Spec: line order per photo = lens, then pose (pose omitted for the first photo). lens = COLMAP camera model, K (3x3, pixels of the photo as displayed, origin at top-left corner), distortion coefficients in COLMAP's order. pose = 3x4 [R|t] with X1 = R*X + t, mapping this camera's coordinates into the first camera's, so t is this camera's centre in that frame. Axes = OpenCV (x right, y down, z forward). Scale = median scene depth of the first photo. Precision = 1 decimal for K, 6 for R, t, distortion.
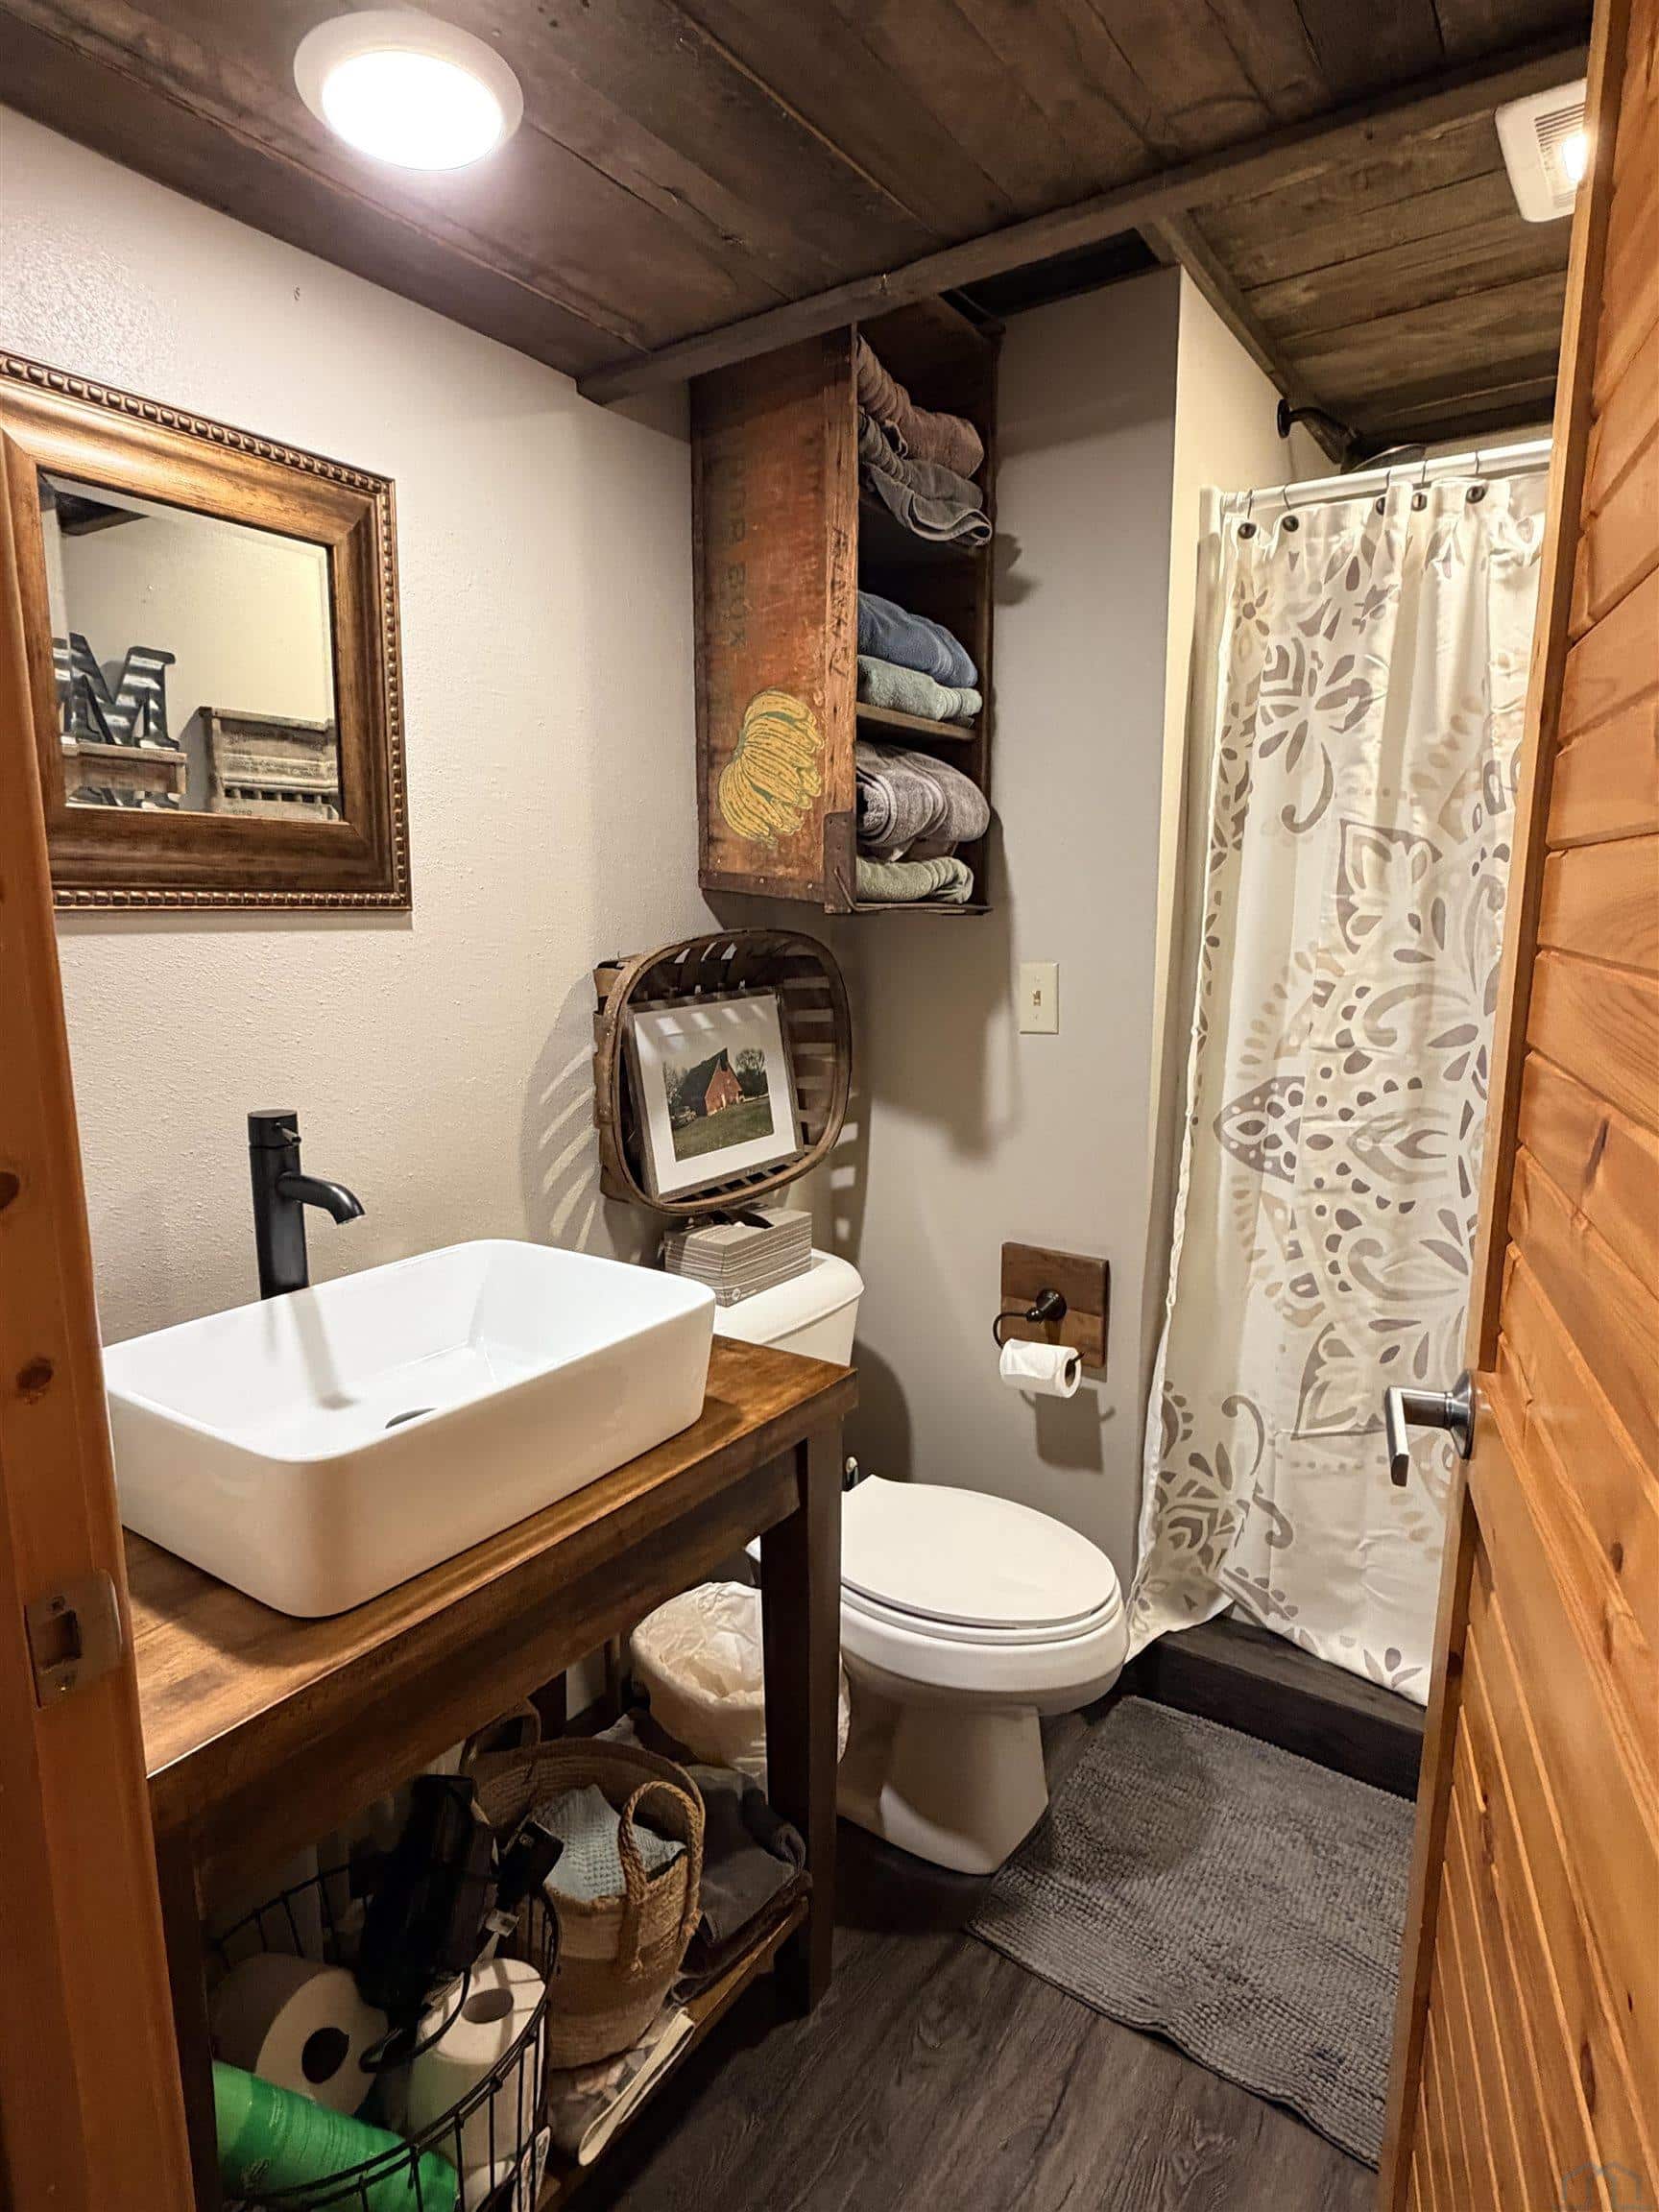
lens RADIAL K [[1203.0, 0, 833.4], [0, 1203.0, 1105.0], [0, 0, 1]] dist [0.001067, -0.000708]
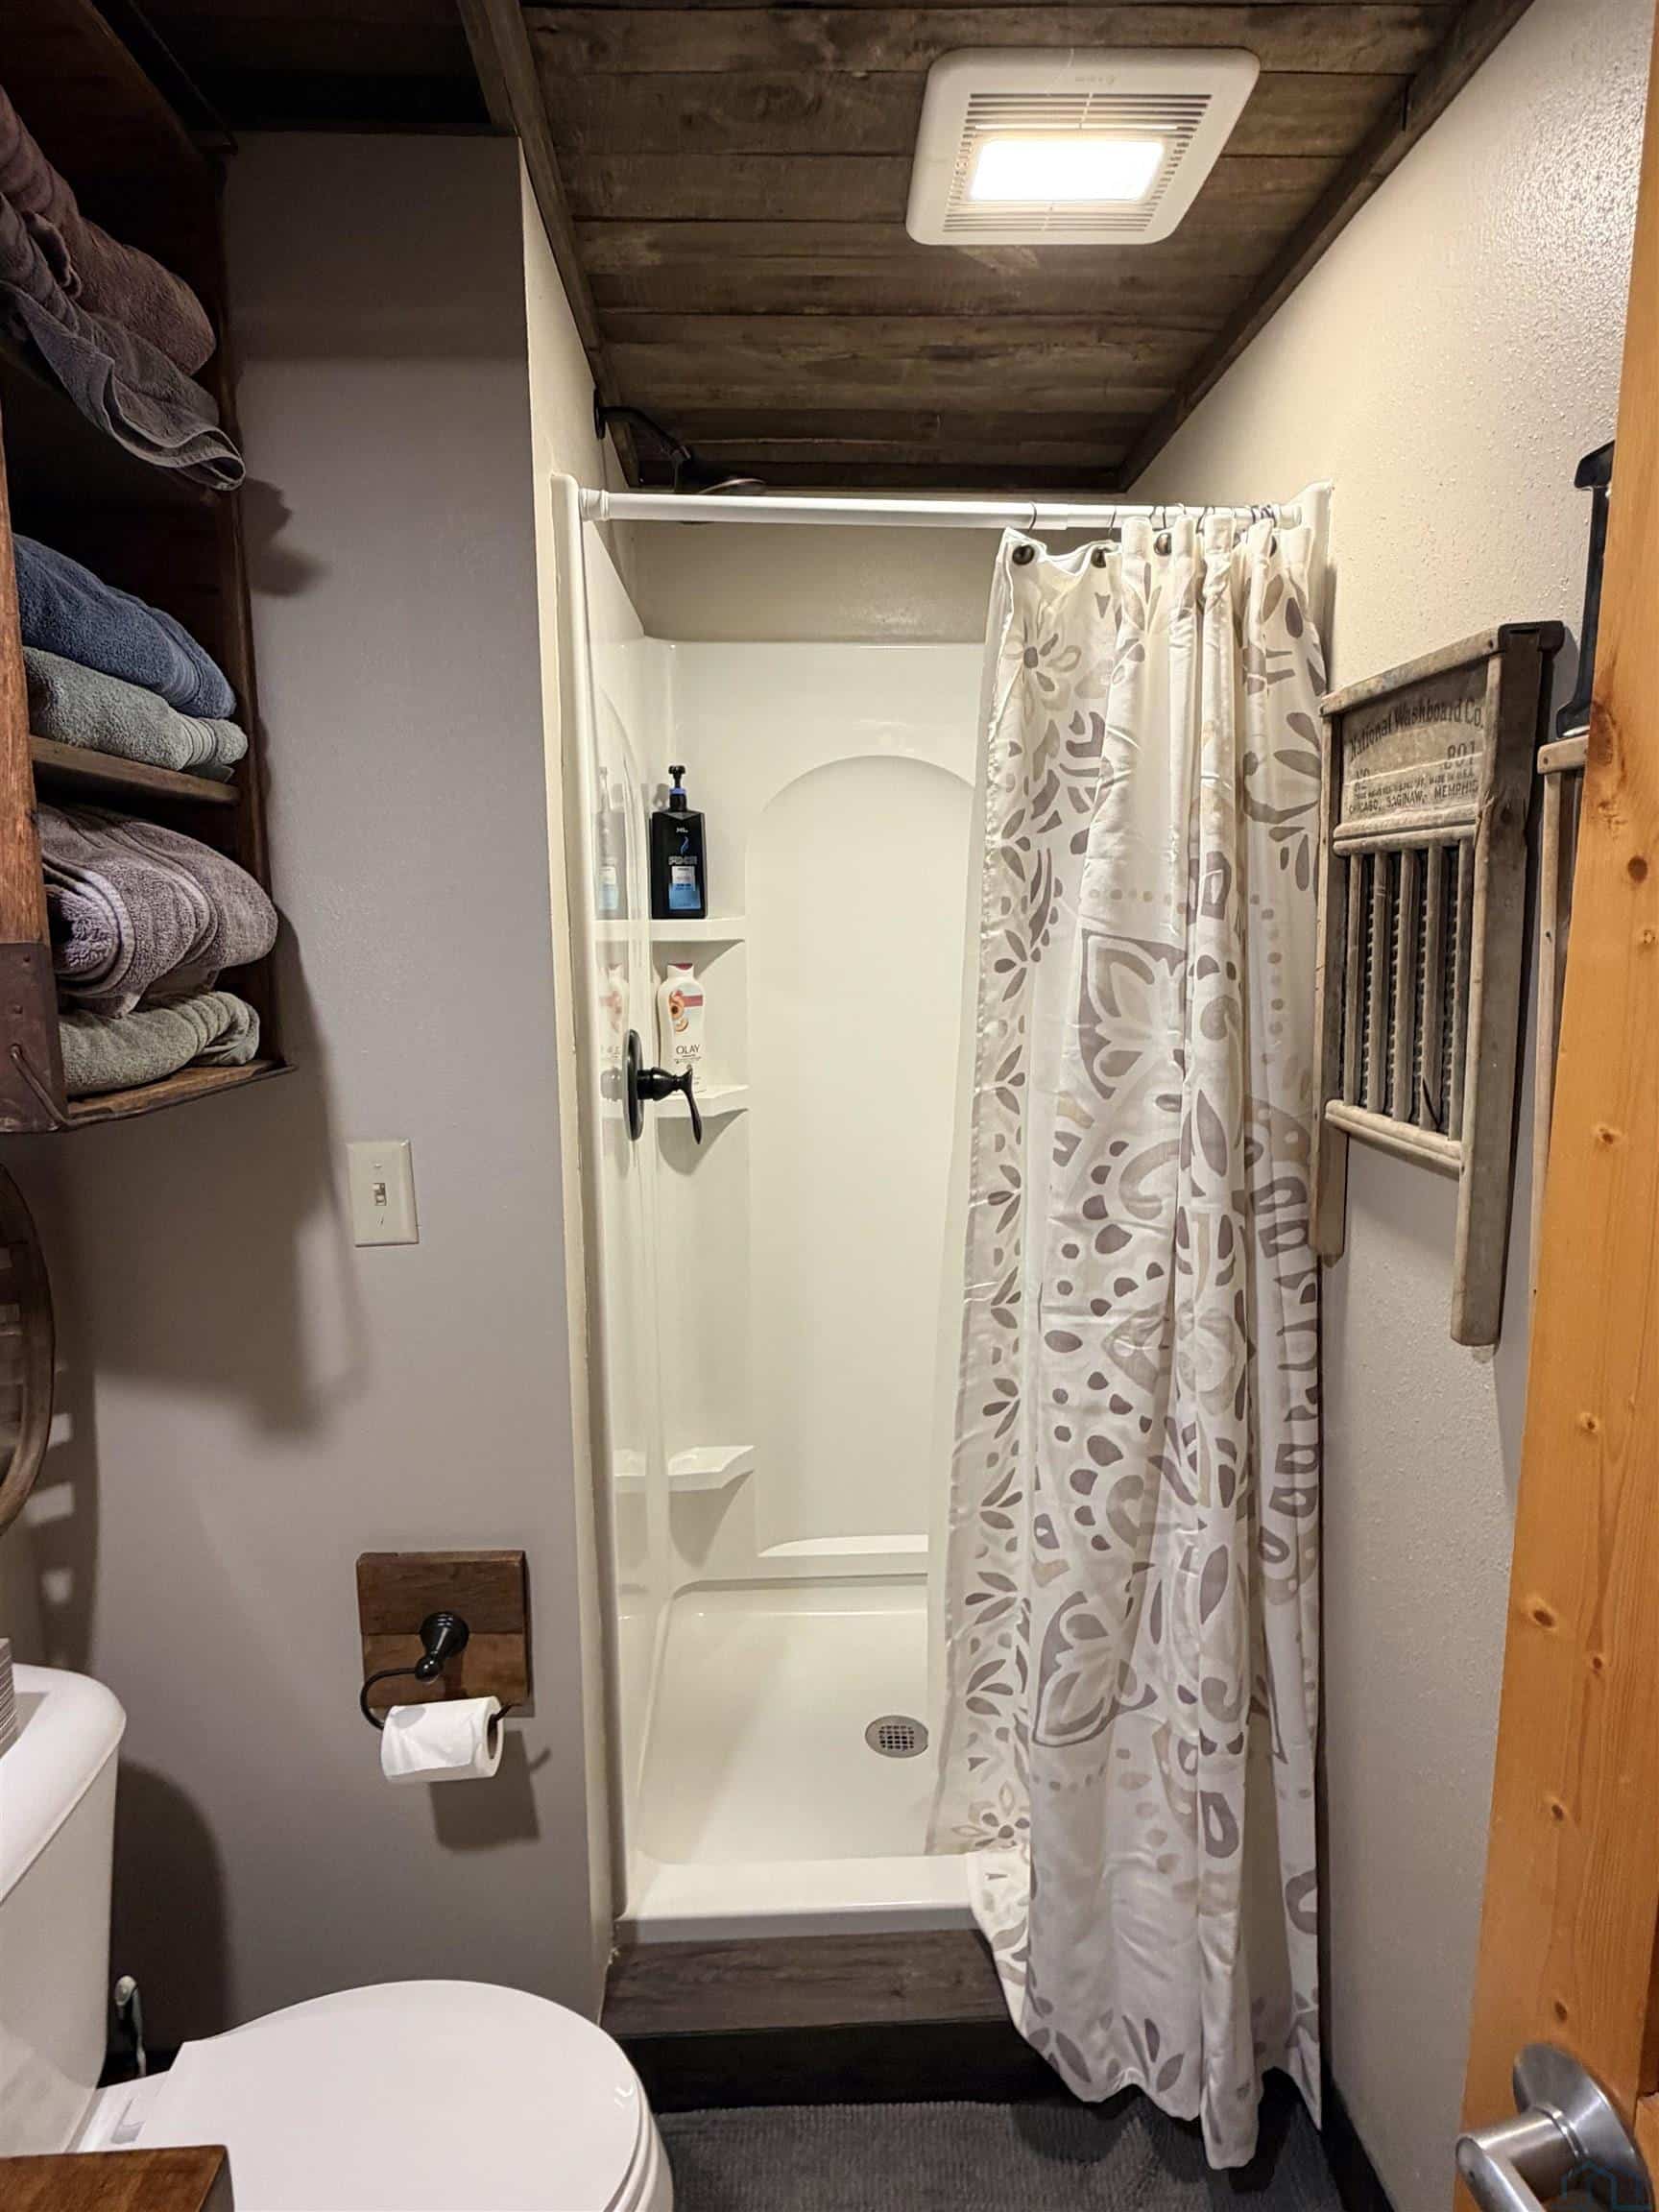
lens RADIAL K [[1203.0, 0, 817.9], [0, 1203.0, 1101.7], [0, 0, 1]] dist [0.001067, -0.000708]
pose [[0.799702, -0.091718, 0.593350, -0.028748], [0.101907, 0.994659, 0.016404, -0.134089], [-0.591686, 0.047348, 0.804777, 0.341122]]
